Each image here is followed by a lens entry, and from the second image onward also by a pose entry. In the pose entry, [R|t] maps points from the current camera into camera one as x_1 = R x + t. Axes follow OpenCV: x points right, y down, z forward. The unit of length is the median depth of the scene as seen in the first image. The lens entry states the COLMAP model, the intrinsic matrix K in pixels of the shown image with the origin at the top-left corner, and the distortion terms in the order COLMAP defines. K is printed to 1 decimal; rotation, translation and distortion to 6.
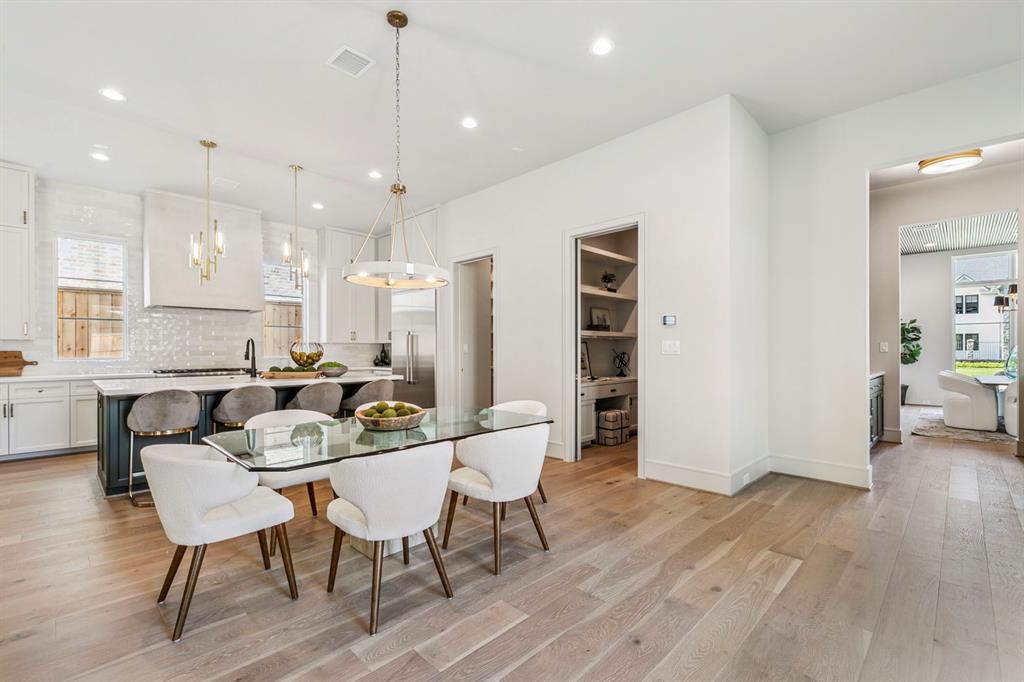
lens RADIAL K [[452.9, 0, 511.2], [0, 452.9, 349.9], [0, 0, 1]] dist [-0.005732, -0.000829]
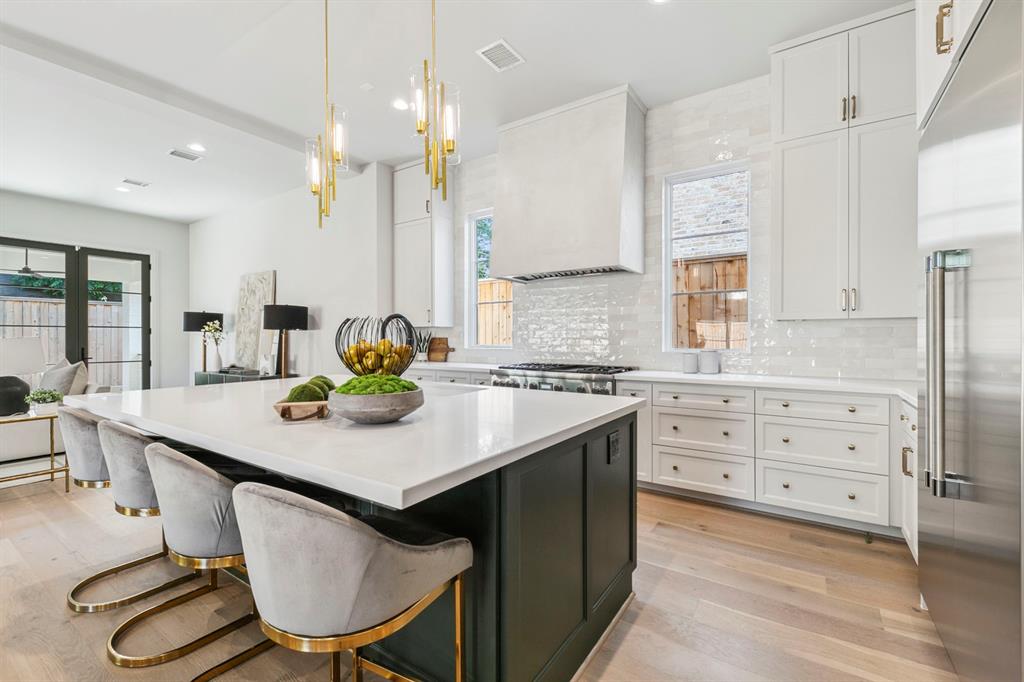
lens RADIAL K [[442.3, 0, 513.3], [0, 442.3, 339.2], [0, 0, 1]] dist [0.004494, -0.003332]
pose [[0.179429, 0.007864, -0.983739, -0.042398], [-0.001080, 0.999969, 0.007797, -0.001175], [0.983770, -0.000337, 0.179432, 0.767339]]
